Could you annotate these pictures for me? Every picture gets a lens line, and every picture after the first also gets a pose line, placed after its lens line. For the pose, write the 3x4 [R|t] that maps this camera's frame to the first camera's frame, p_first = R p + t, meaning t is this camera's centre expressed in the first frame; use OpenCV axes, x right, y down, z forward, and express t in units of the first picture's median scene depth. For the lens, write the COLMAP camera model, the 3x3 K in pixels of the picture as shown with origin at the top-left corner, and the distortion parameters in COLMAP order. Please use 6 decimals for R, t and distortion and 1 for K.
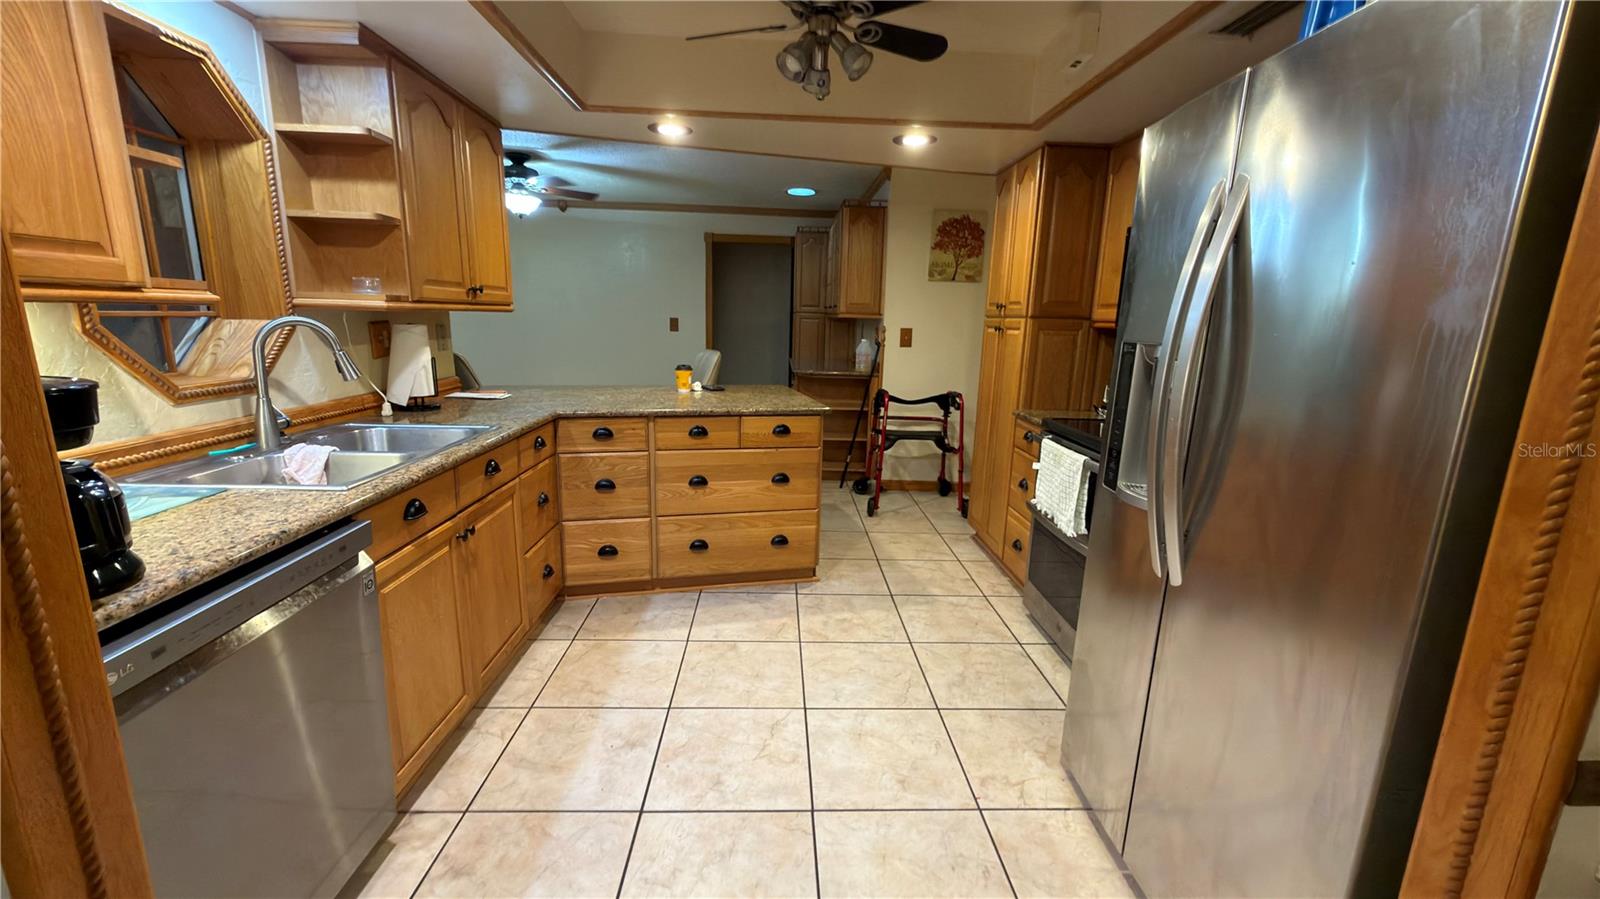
lens RADIAL K [[634.9, 0, 801.4], [0, 634.9, 450.6], [0, 0, 1]] dist [0.002585, 0.000859]
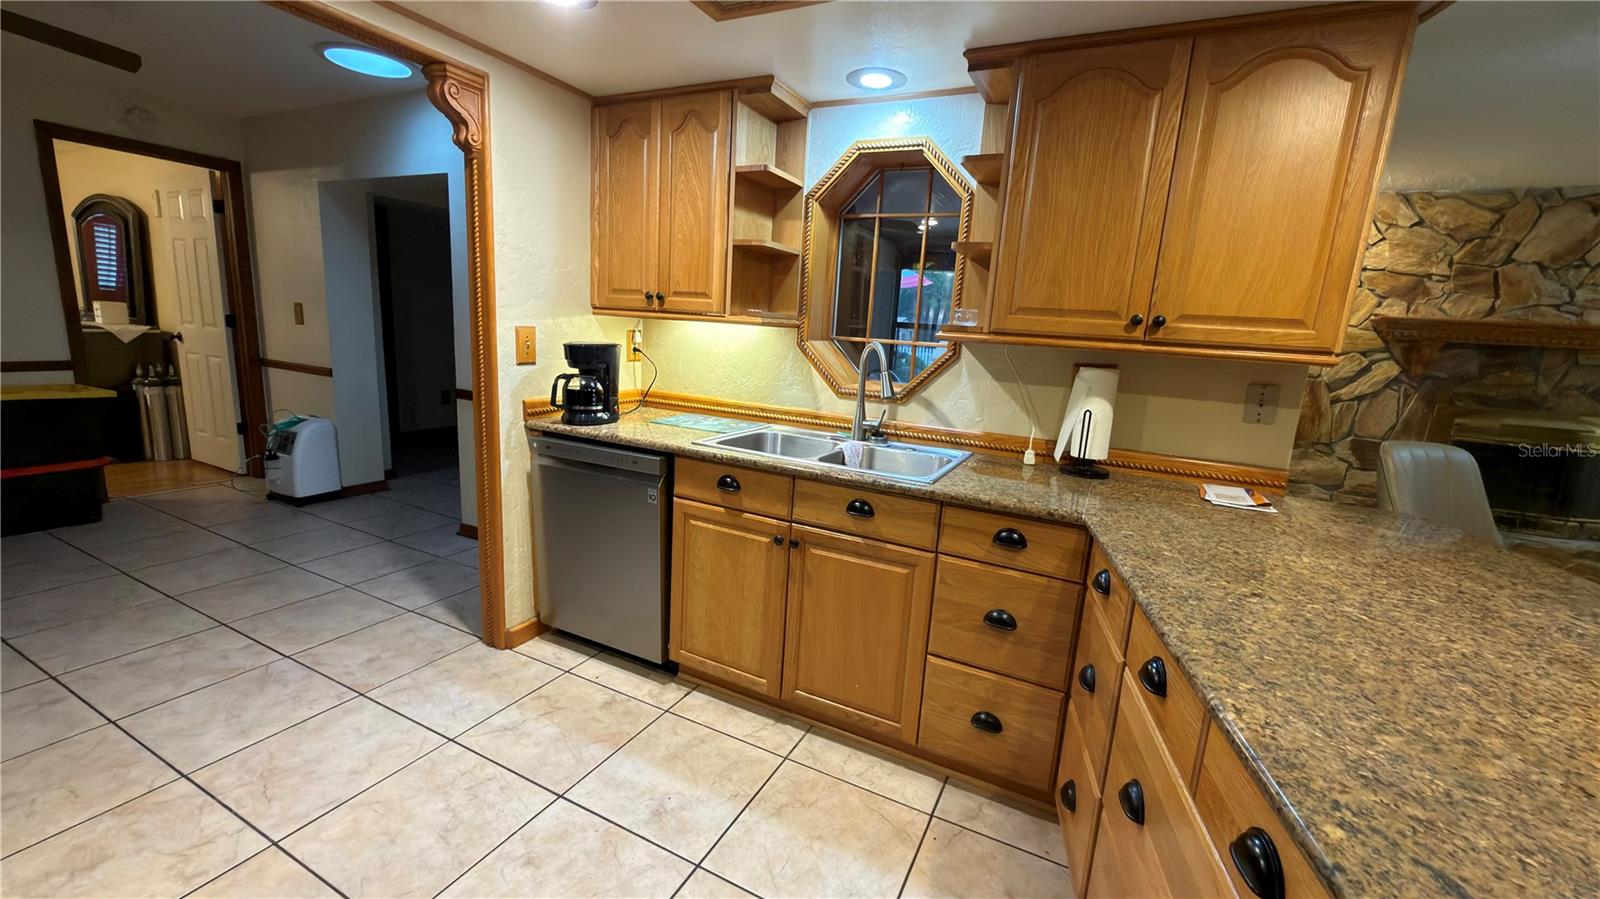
lens RADIAL K [[634.9, 0, 794.9], [0, 634.9, 451.5], [0, 0, 1]] dist [0.002585, 0.000859]
pose [[-0.478506, 0.117023, -0.870251, 0.337877], [-0.254561, 0.930031, 0.265032, -0.272217], [0.840375, 0.348351, -0.415236, 1.321968]]
